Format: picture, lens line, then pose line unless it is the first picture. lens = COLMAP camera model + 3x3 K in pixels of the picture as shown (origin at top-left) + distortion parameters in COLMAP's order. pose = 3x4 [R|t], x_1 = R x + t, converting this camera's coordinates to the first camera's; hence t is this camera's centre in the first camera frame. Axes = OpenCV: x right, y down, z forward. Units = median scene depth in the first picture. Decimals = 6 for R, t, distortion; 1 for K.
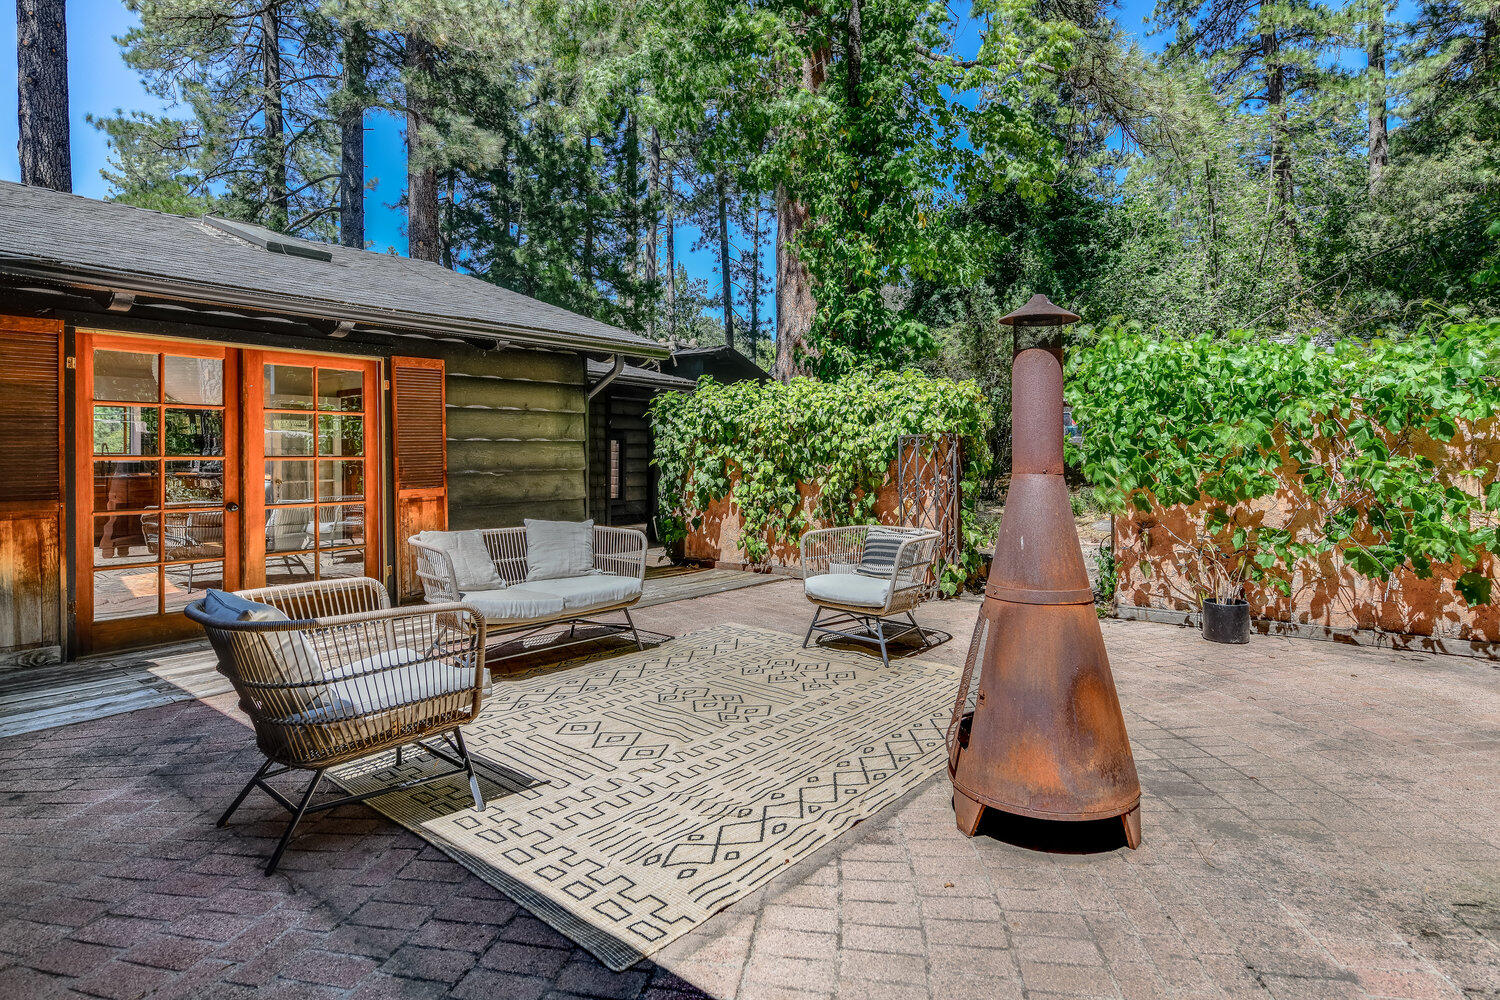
lens RADIAL K [[779.3, 0, 750.7], [0, 779.3, 459.0], [0, 0, 1]] dist [-0.002502, -0.000625]
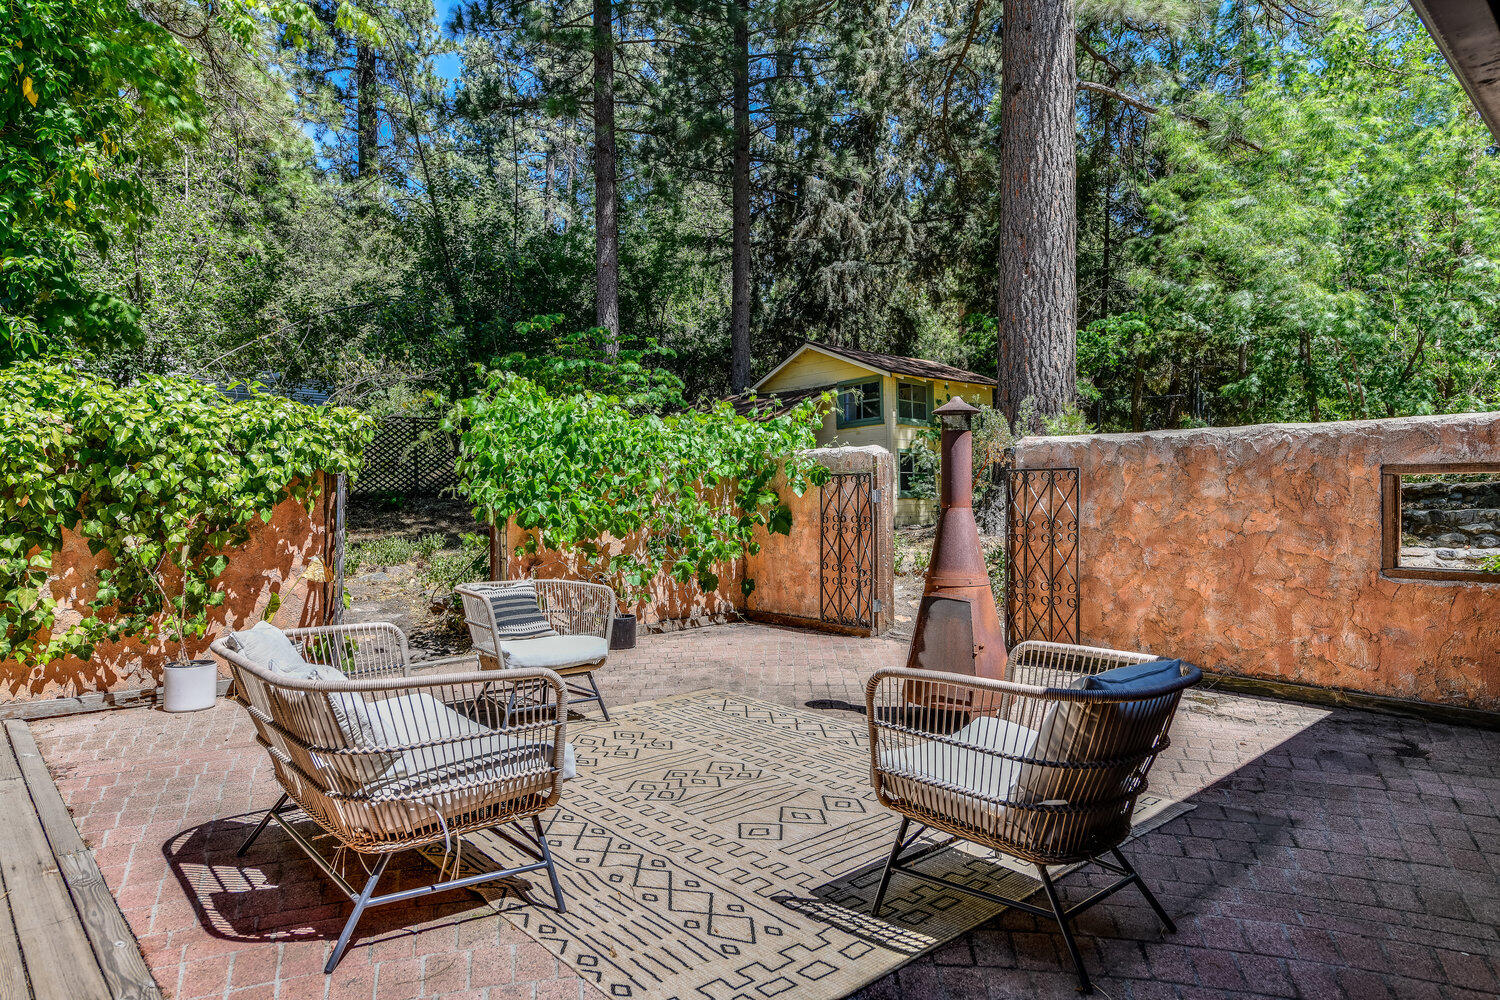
lens RADIAL K [[907.7, 0, 750.5], [0, 907.7, 499.8], [0, 0, 1]] dist [0.000442, 0.000033]
pose [[0.134236, -0.002243, 0.990947, -0.698299], [0.008583, 0.999963, 0.001101, -0.001940], [-0.990912, 0.008357, 0.134250, 0.528263]]
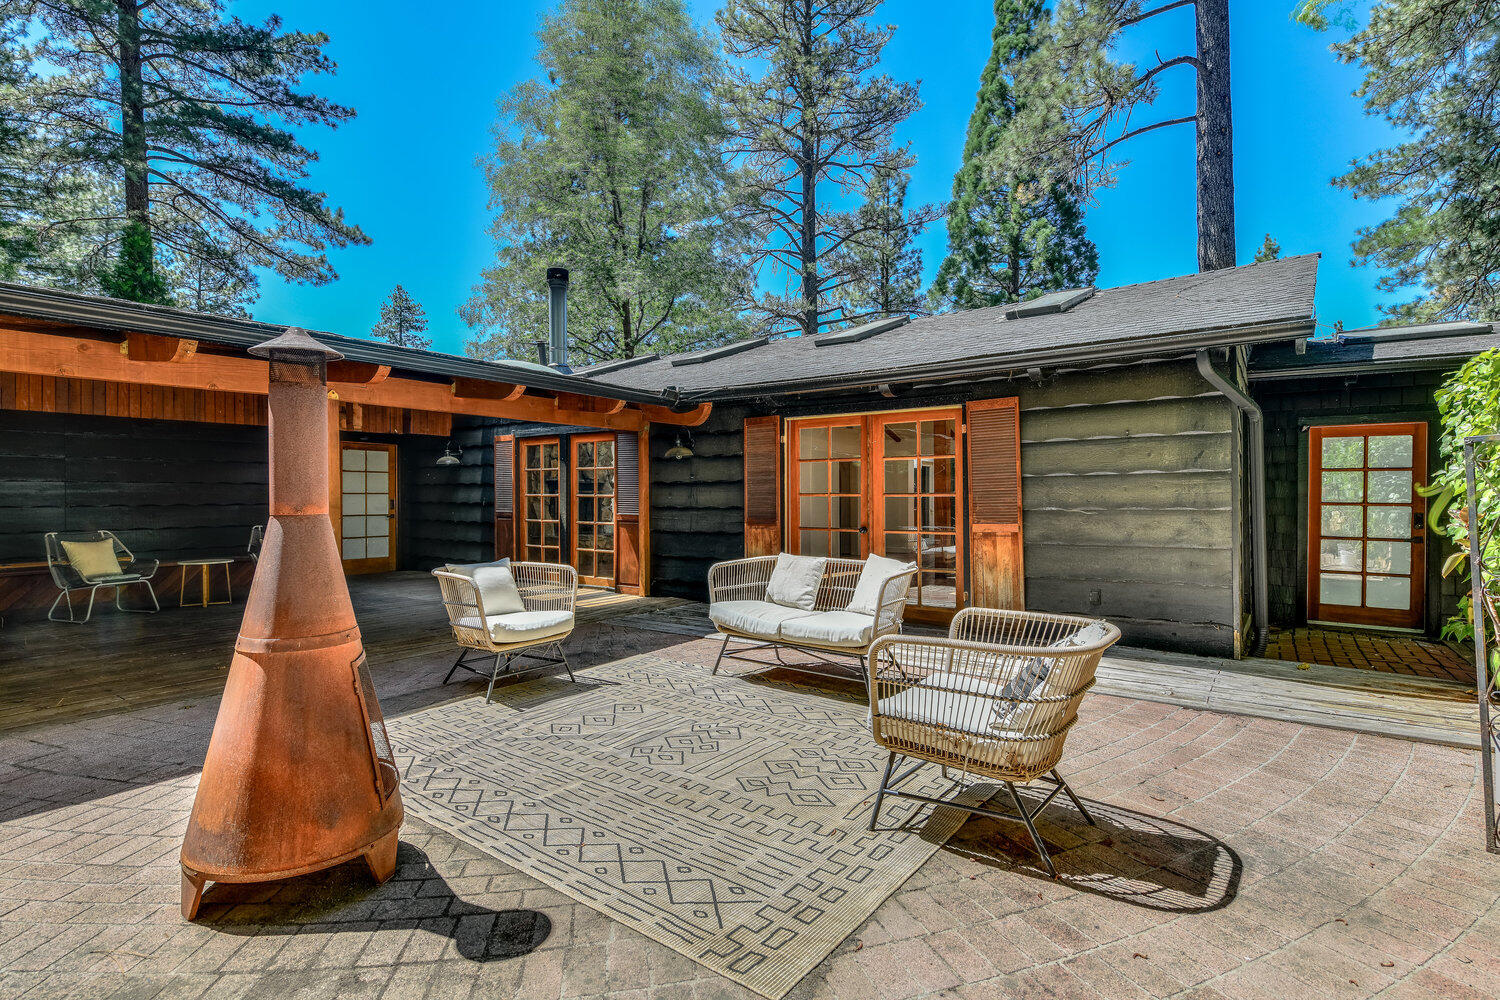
lens RADIAL K [[727.6, 0, 751.3], [0, 727.6, 500.3], [0, 0, 1]] dist [0.002771, 0.000110]
pose [[0.066061, 0.008251, -0.997781, 0.585002], [0.001056, 0.999965, 0.008339, -0.002374], [0.997815, -0.001605, 0.066050, 0.674000]]
